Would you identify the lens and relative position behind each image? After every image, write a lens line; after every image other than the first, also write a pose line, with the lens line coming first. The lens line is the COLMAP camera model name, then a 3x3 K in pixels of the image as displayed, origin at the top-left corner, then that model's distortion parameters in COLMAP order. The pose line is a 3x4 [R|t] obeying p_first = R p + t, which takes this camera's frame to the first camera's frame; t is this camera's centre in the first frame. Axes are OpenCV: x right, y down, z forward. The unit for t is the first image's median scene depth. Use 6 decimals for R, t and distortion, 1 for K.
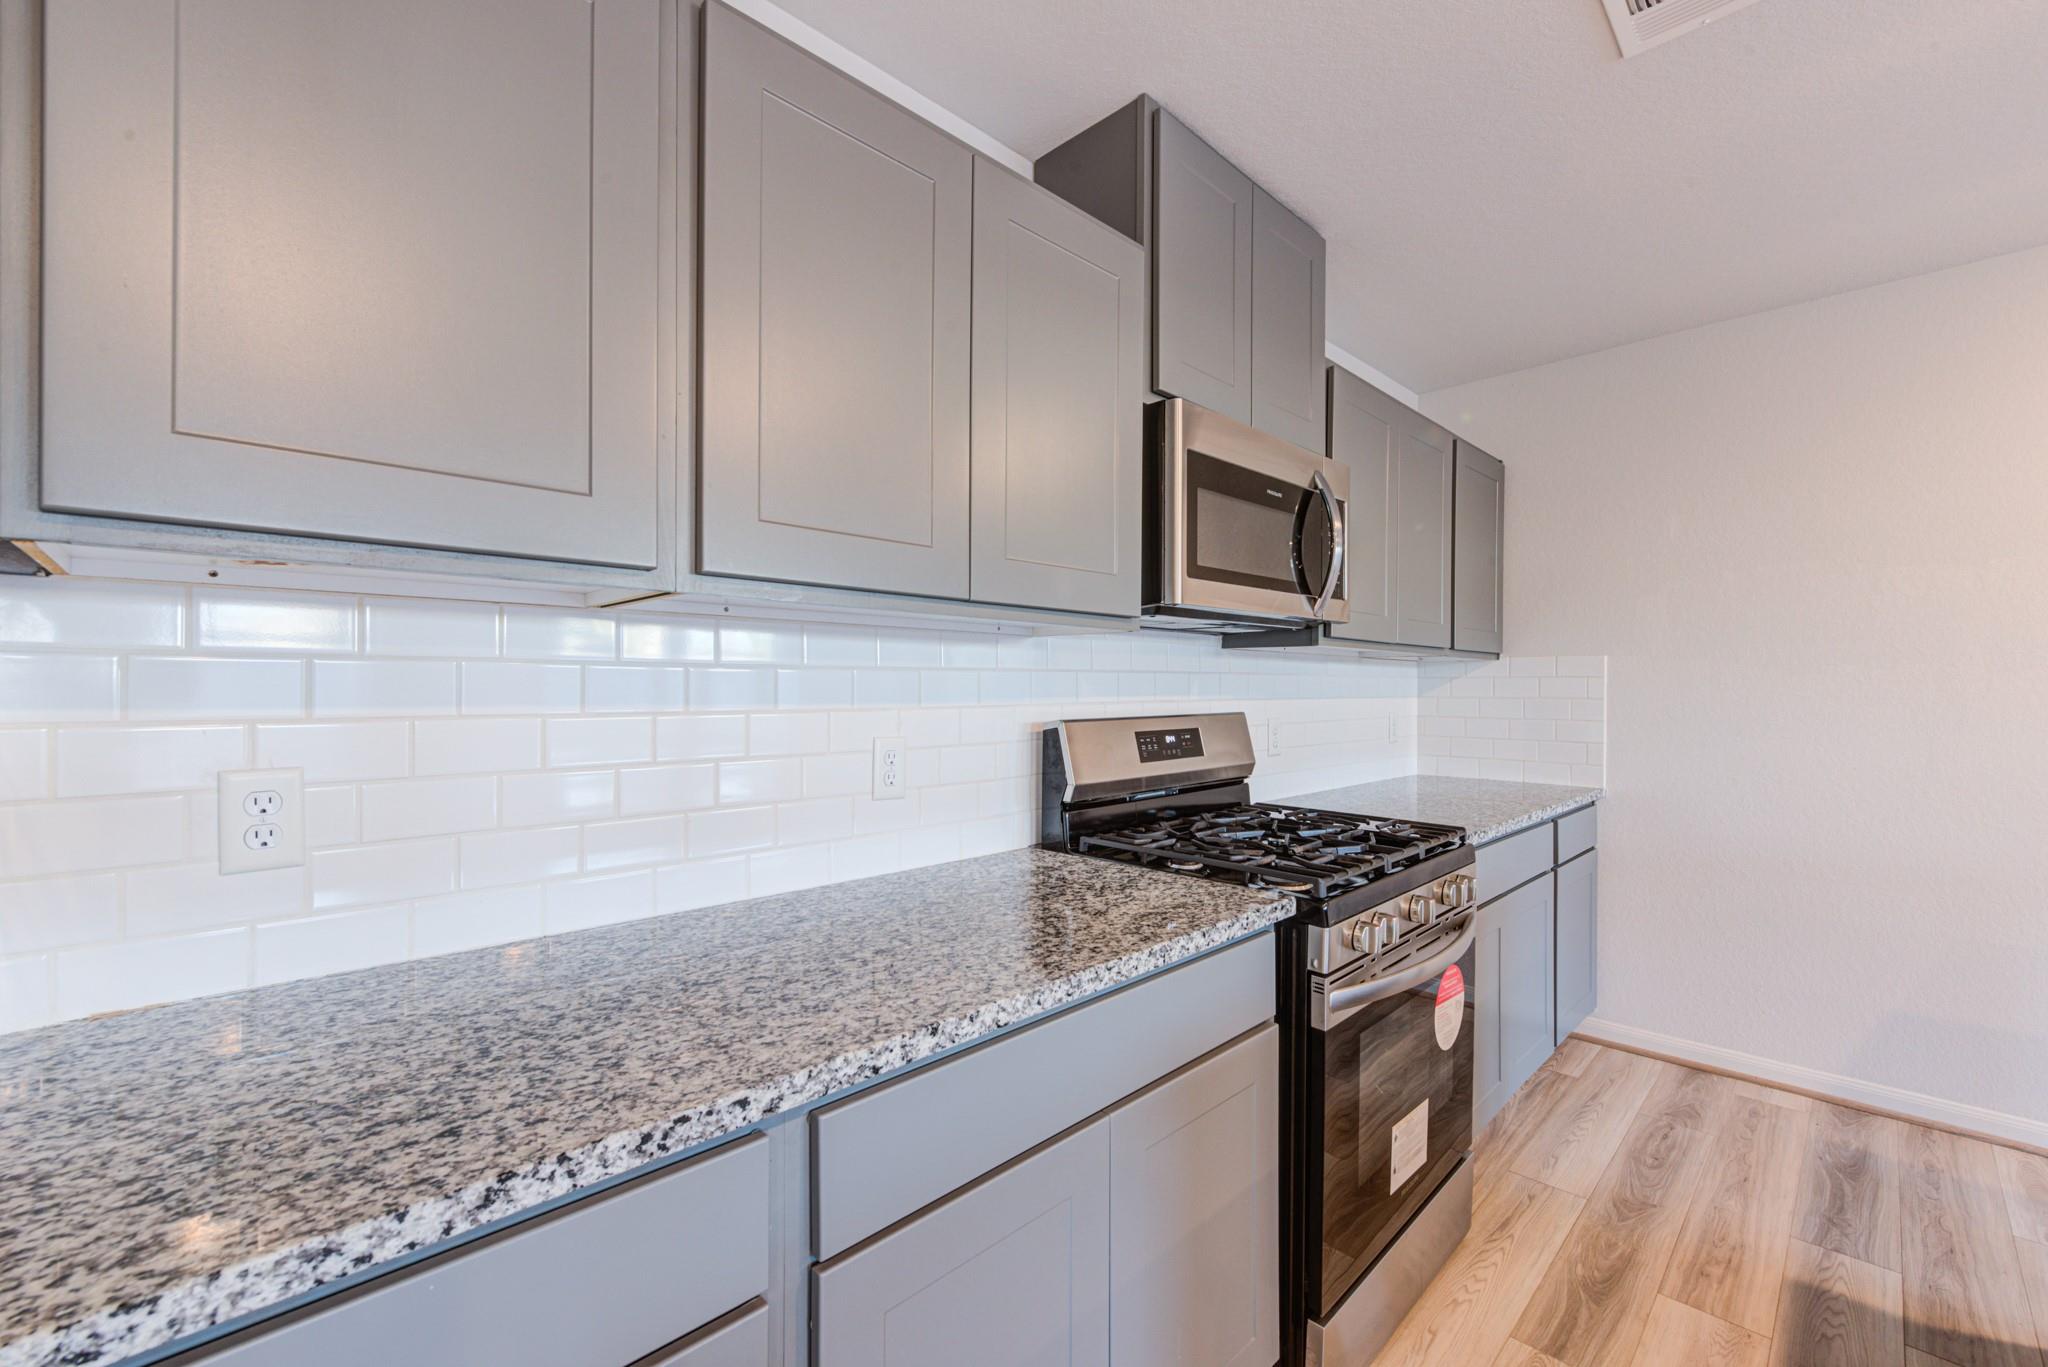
lens RADIAL K [[841.5, 0, 1029.9], [0, 841.5, 685.9], [0, 0, 1]] dist [-0.000290, -0.000008]
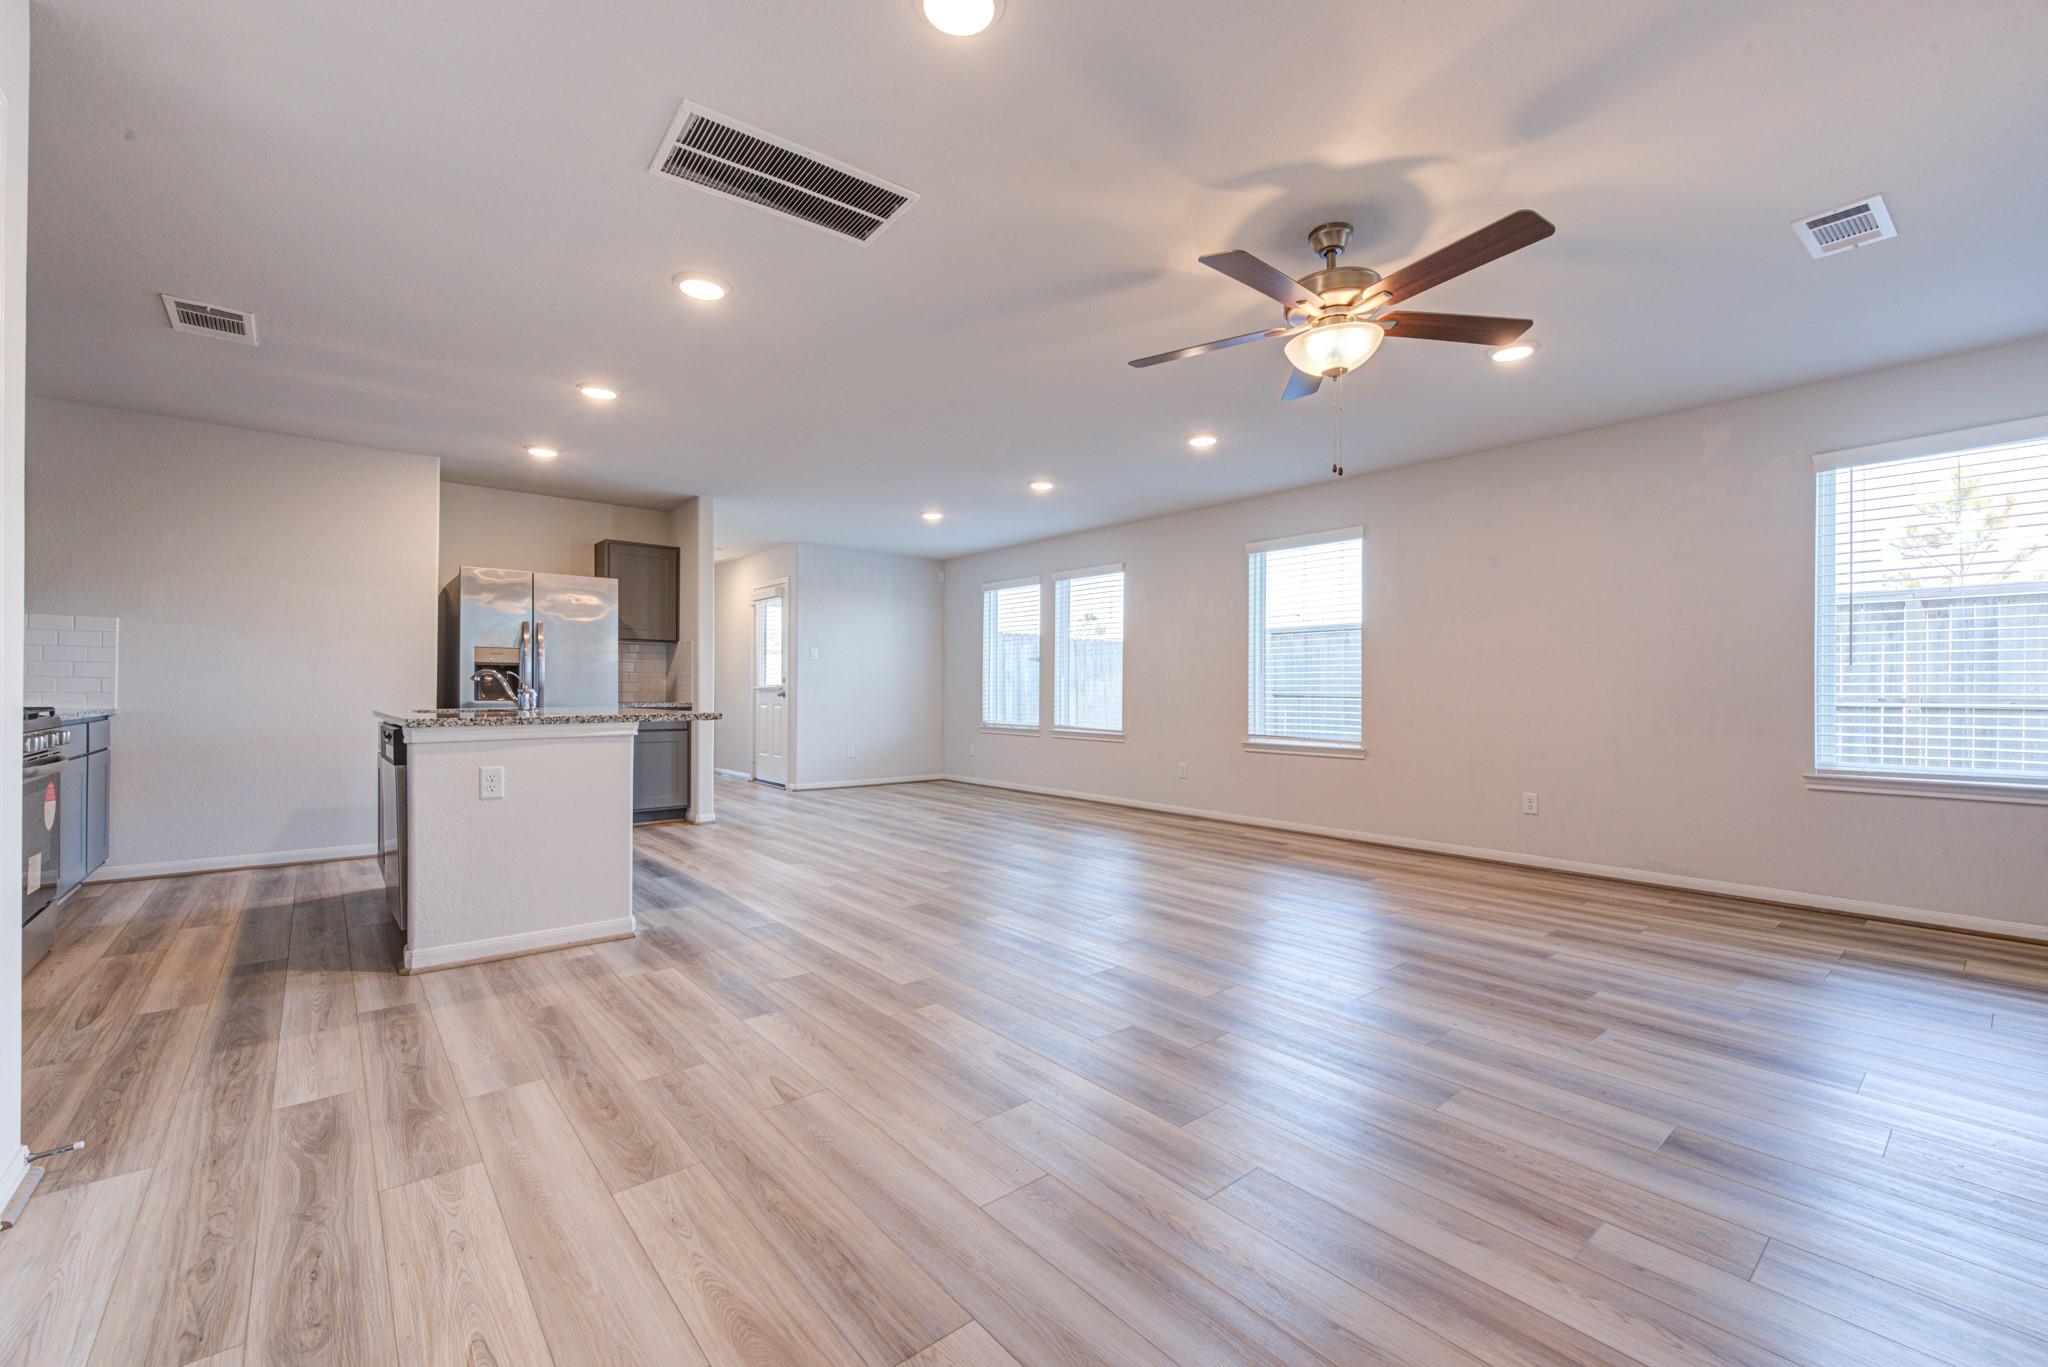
lens RADIAL K [[841.5, 0, 1029.9], [0, 841.5, 685.9], [0, 0, 1]] dist [-0.000290, -0.000008]
pose [[0.075254, 0.001513, 0.997163, -0.985736], [-0.004662, 0.999988, -0.001165, 0.114215], [-0.997153, -0.004561, 0.075261, -1.046392]]
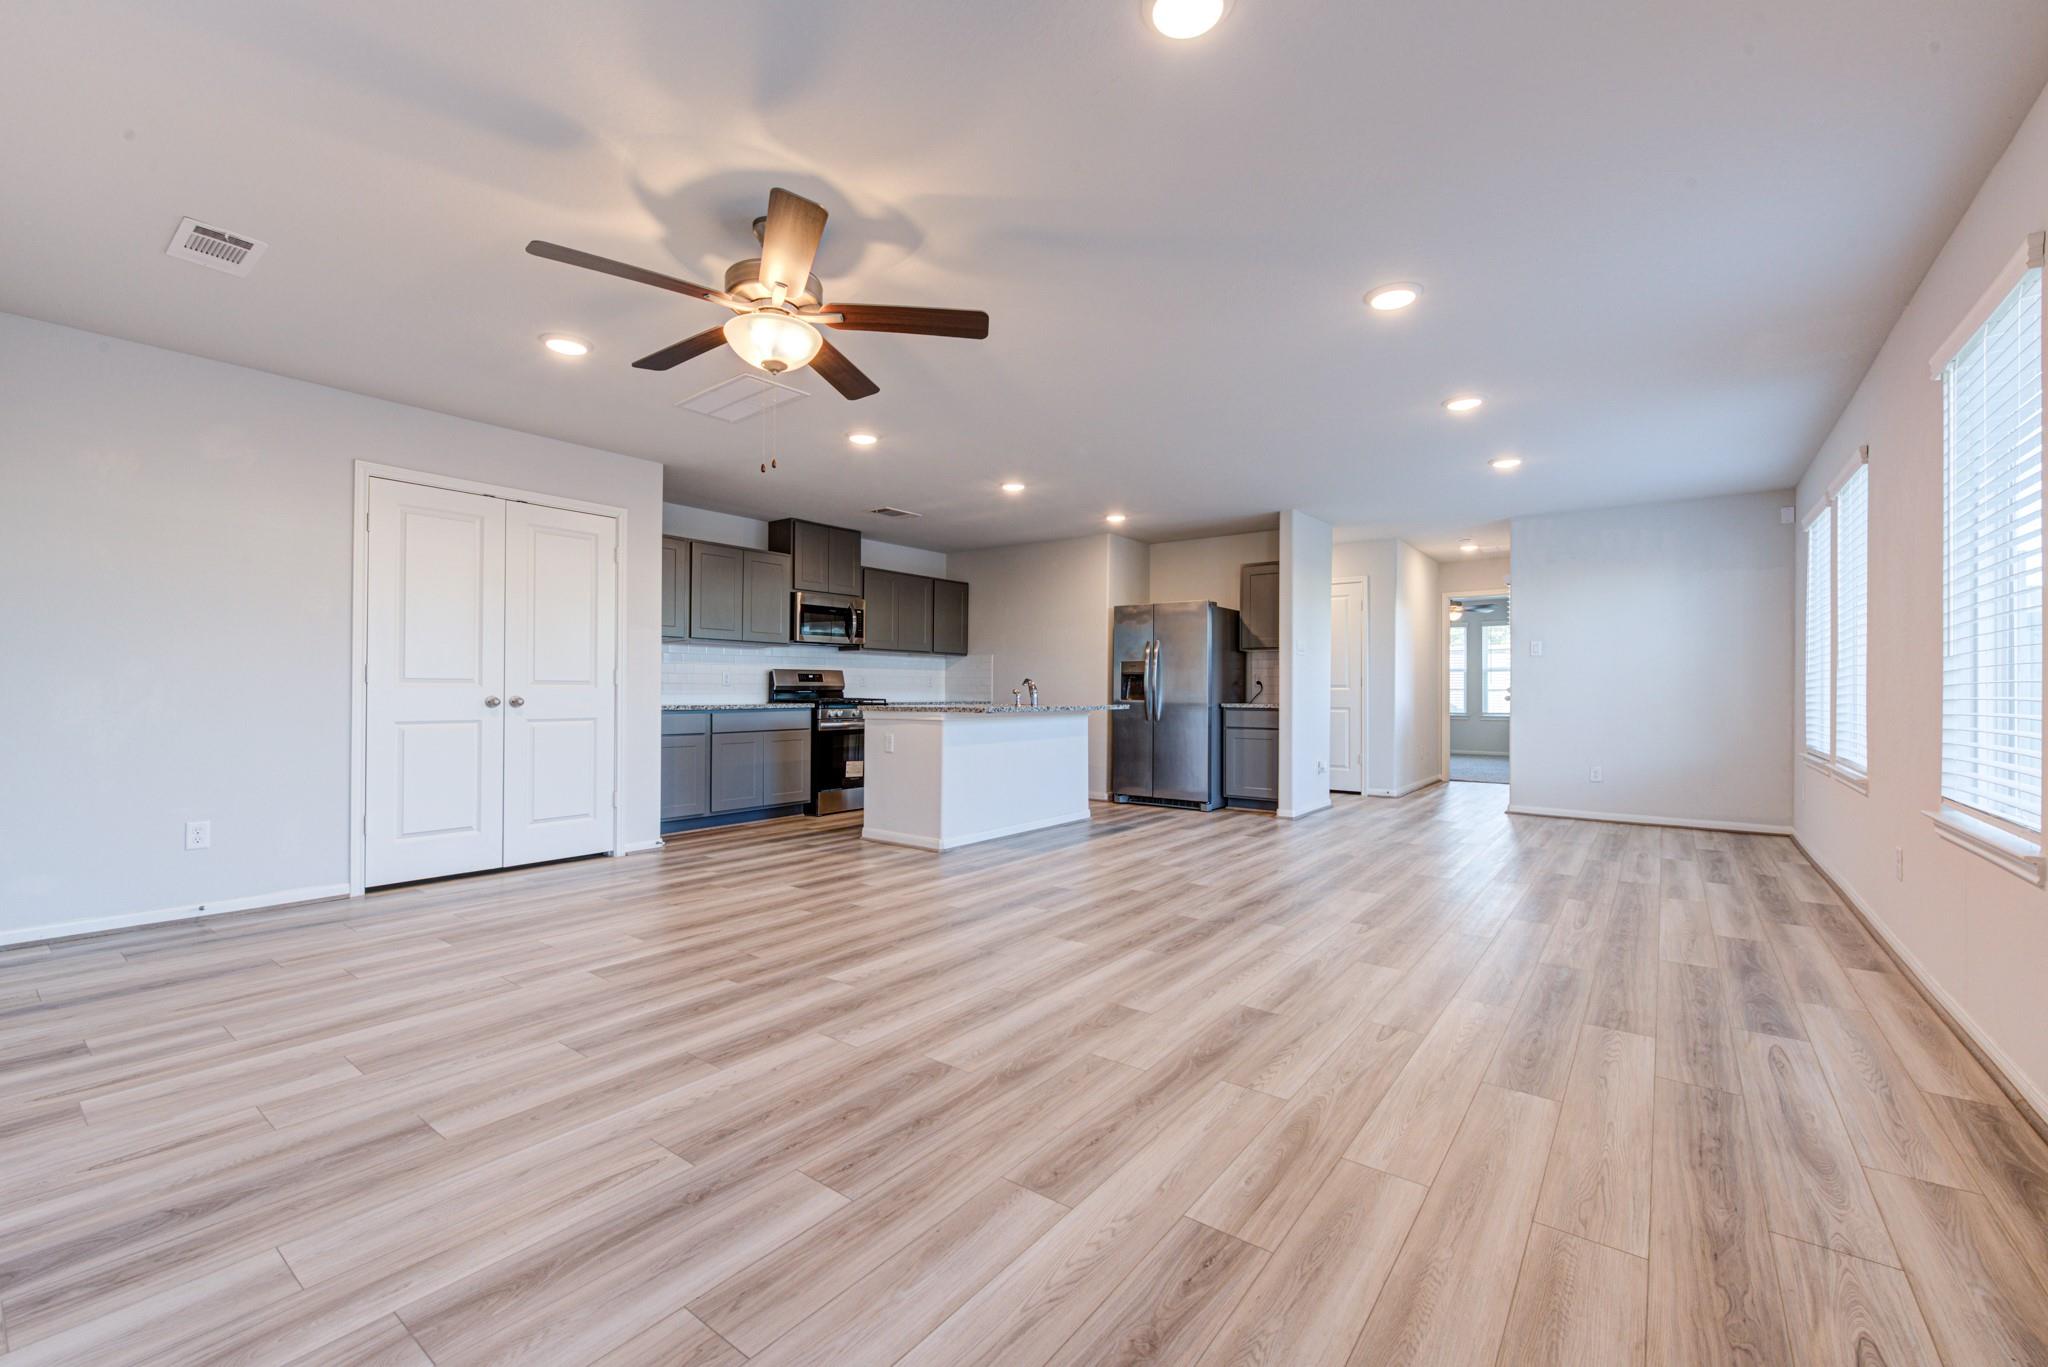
lens RADIAL K [[841.5, 0, 1029.9], [0, 841.5, 685.9], [0, 0, 1]] dist [-0.000290, -0.000008]
pose [[0.988467, -0.001012, 0.151432, 0.566473], [0.001207, 0.999999, -0.001200, 0.113370], [-0.151430, 0.001369, 0.988467, -2.772644]]
